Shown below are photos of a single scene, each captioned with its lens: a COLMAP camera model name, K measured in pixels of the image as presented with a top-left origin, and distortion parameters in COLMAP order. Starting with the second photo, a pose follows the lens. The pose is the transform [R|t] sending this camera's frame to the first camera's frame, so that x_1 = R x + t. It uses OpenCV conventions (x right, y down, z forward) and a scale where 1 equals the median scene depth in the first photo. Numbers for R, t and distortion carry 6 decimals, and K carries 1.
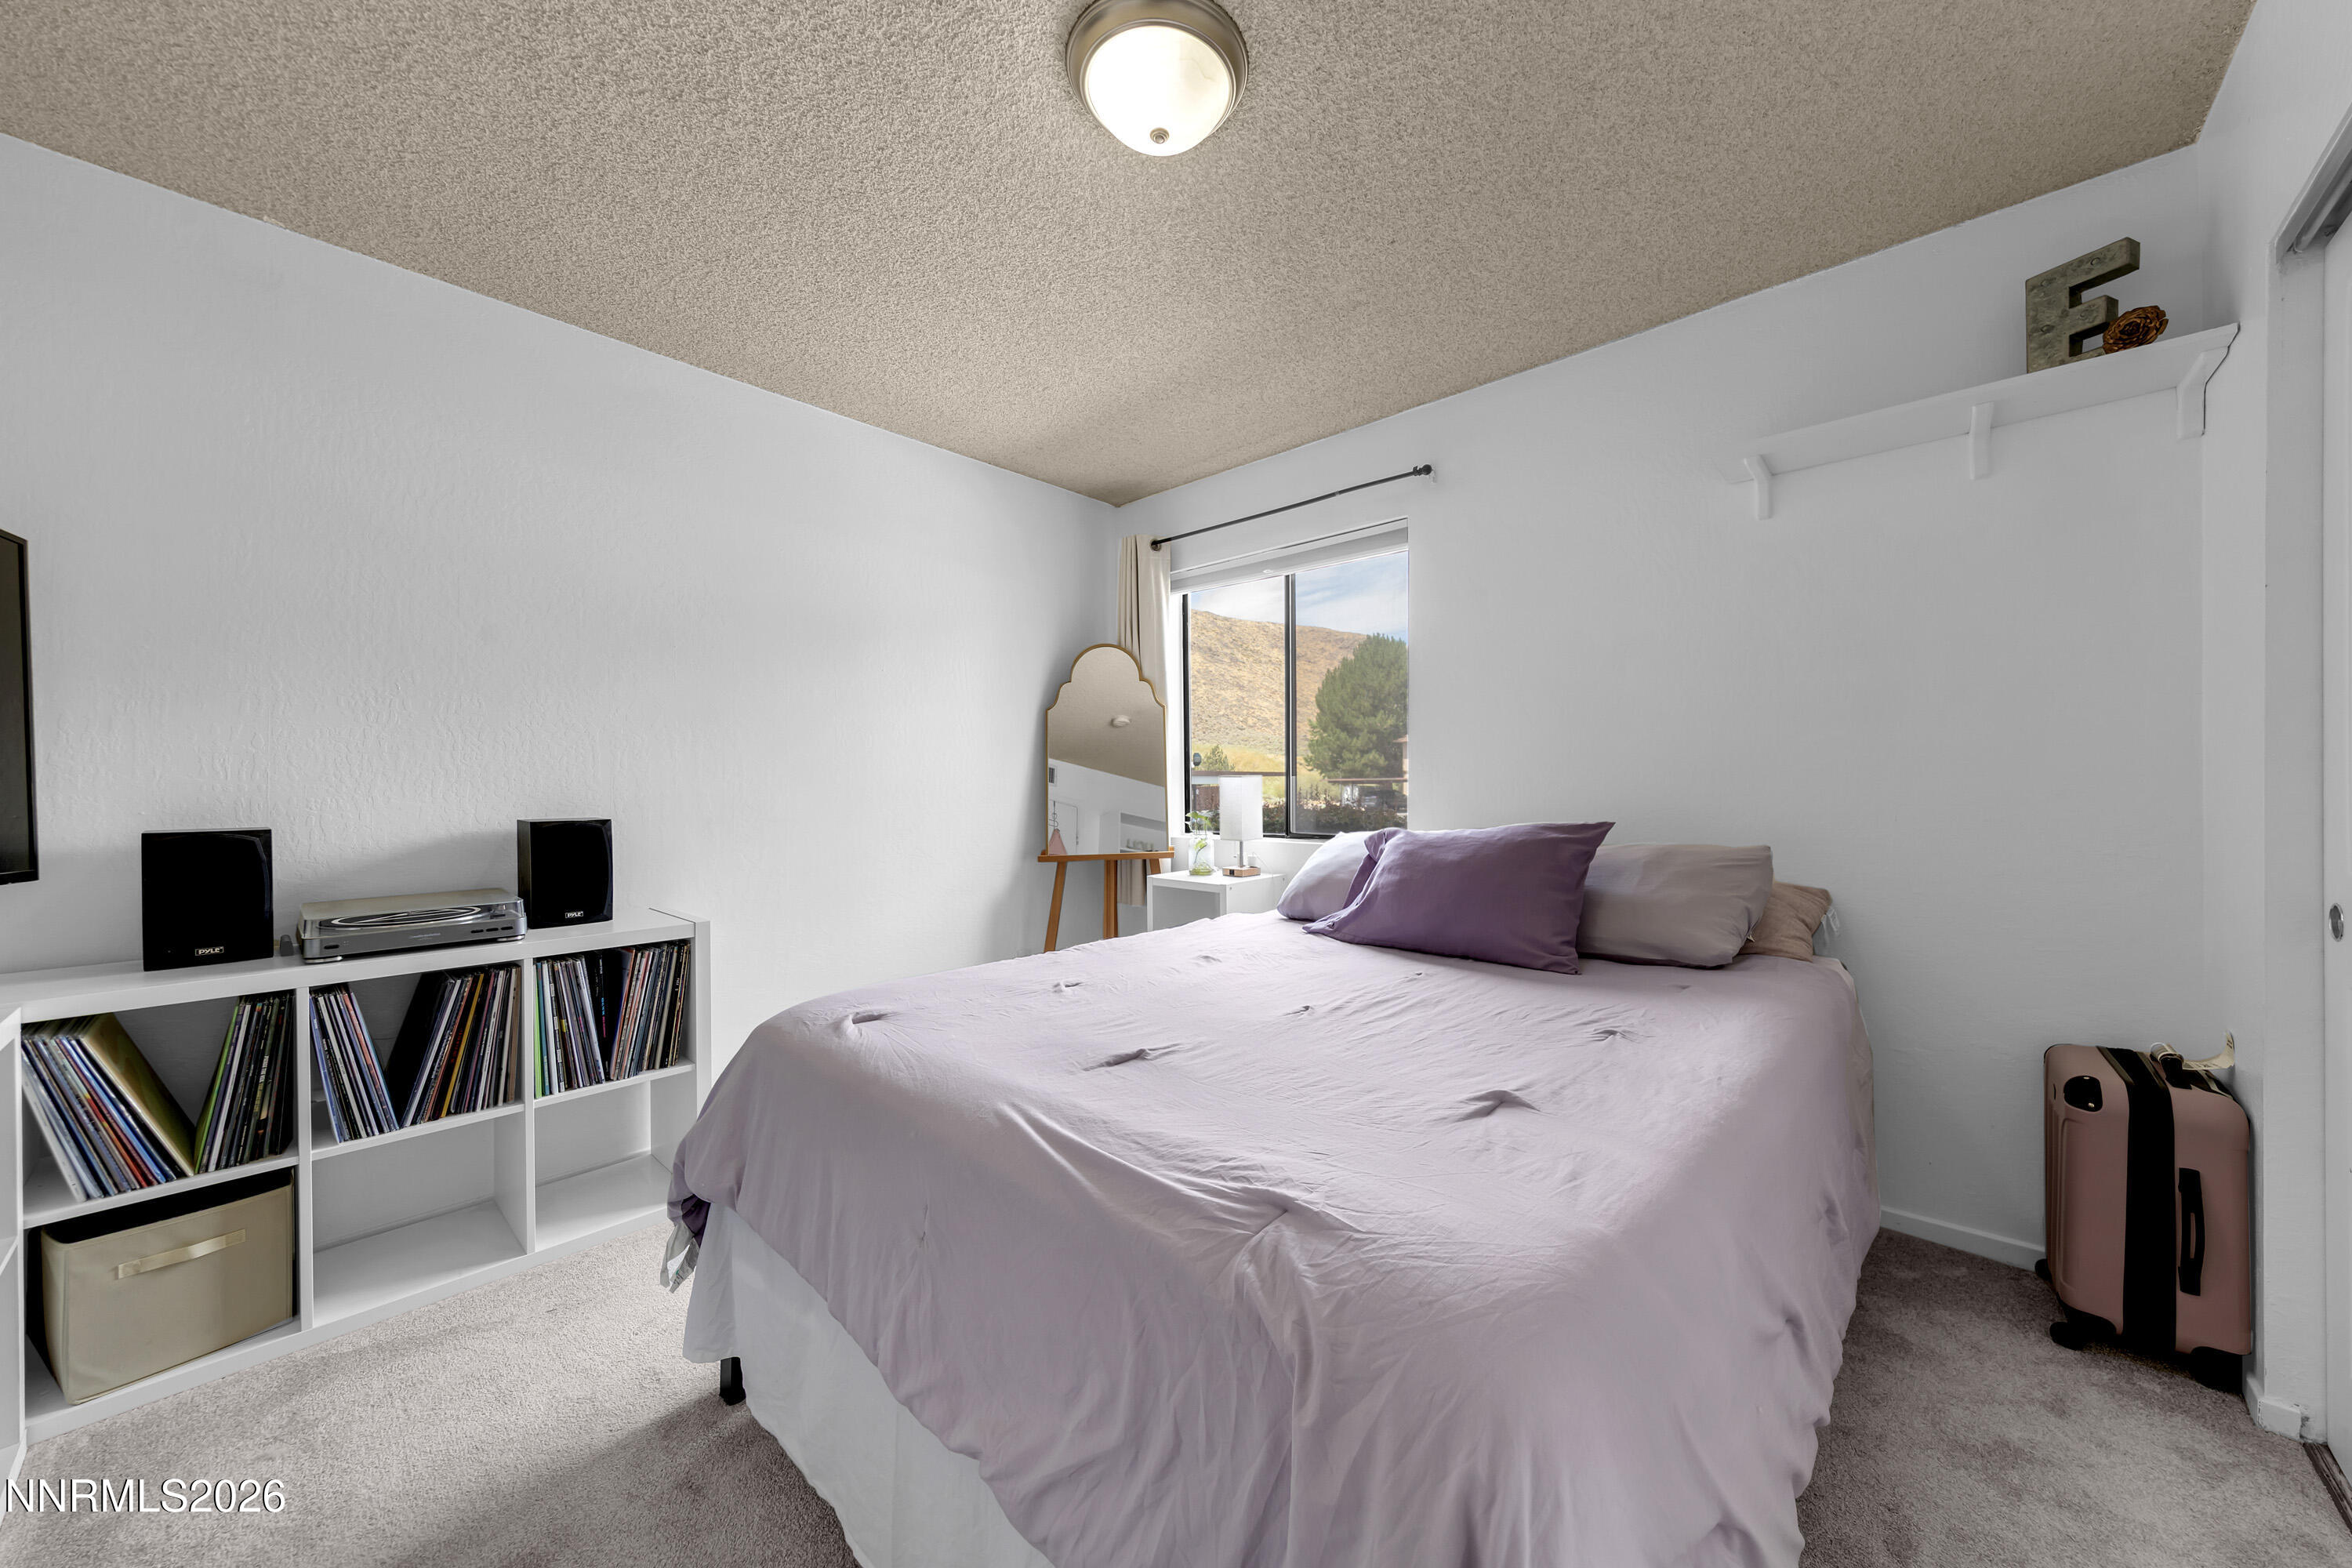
lens RADIAL K [[805.9, 0, 1180.0], [0, 805.9, 794.5], [0, 0, 1]] dist [0.000482, -0.000304]
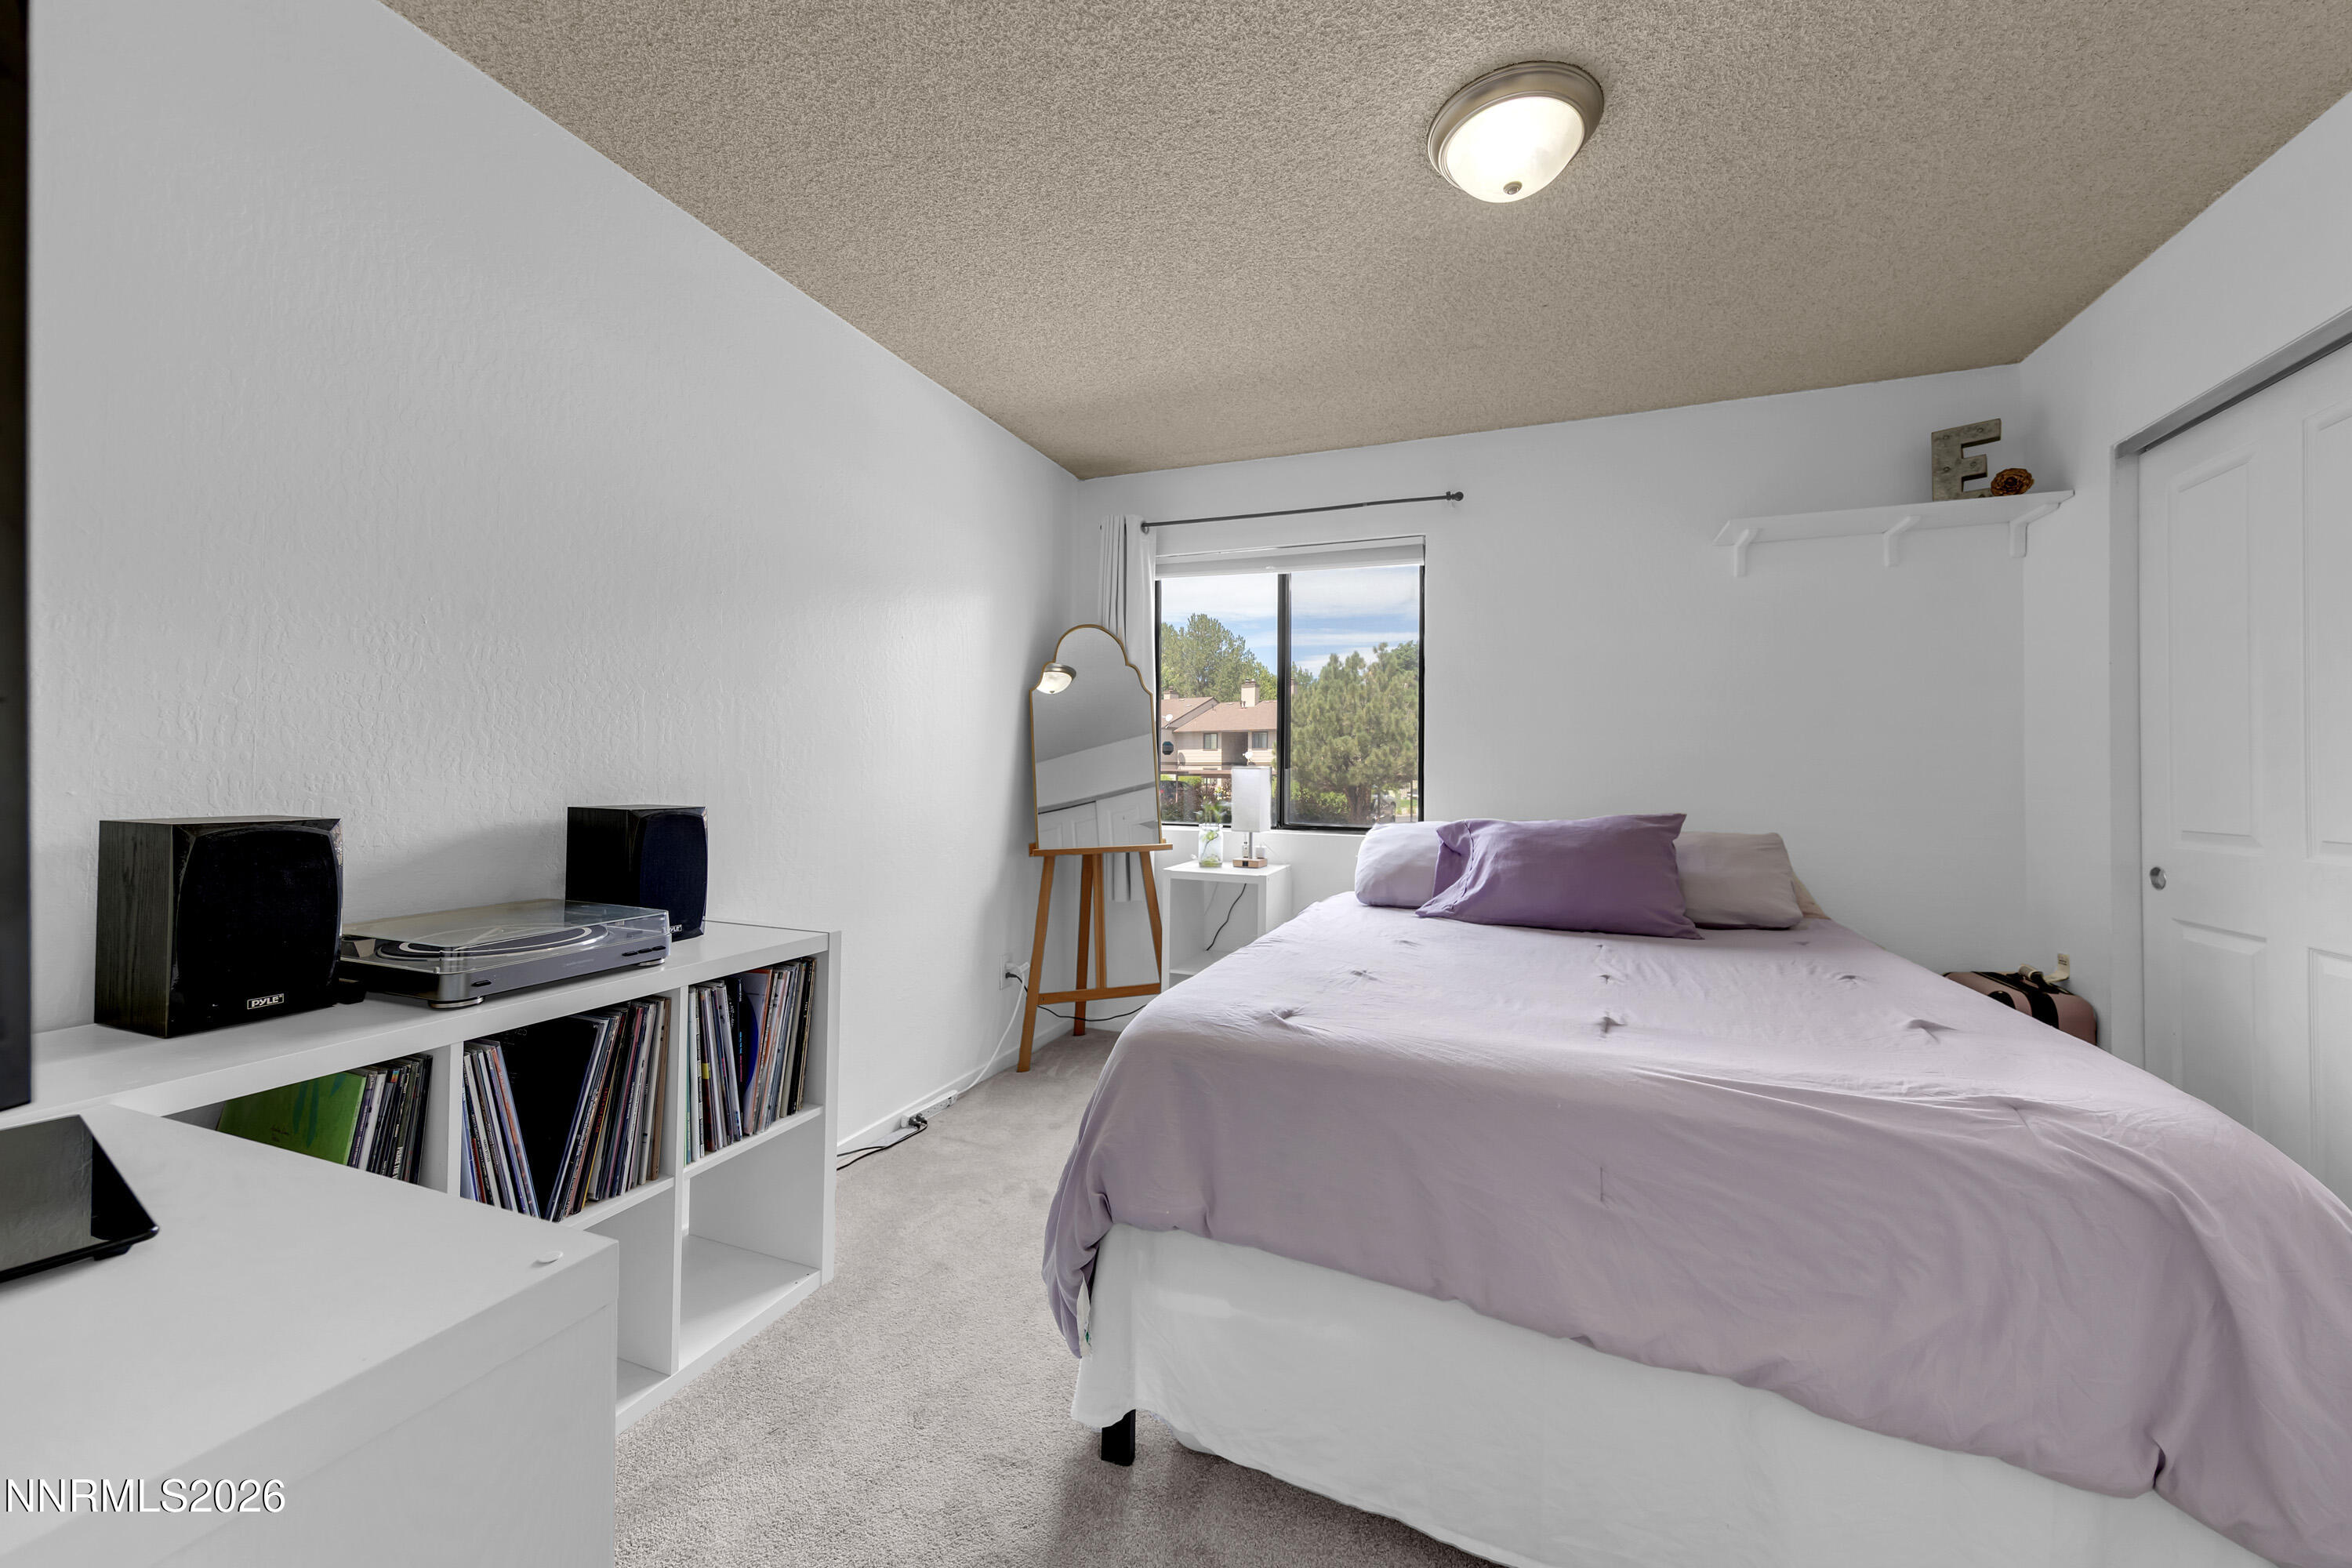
lens RADIAL K [[847.8, 0, 1178.1], [0, 847.8, 769.8], [0, 0, 1]] dist [0.000863, -0.000368]
pose [[0.936644, 0.021142, 0.349644, -0.607670], [-0.014598, 0.999666, -0.021339, 0.005413], [-0.349978, 0.014883, 0.936640, 0.064210]]
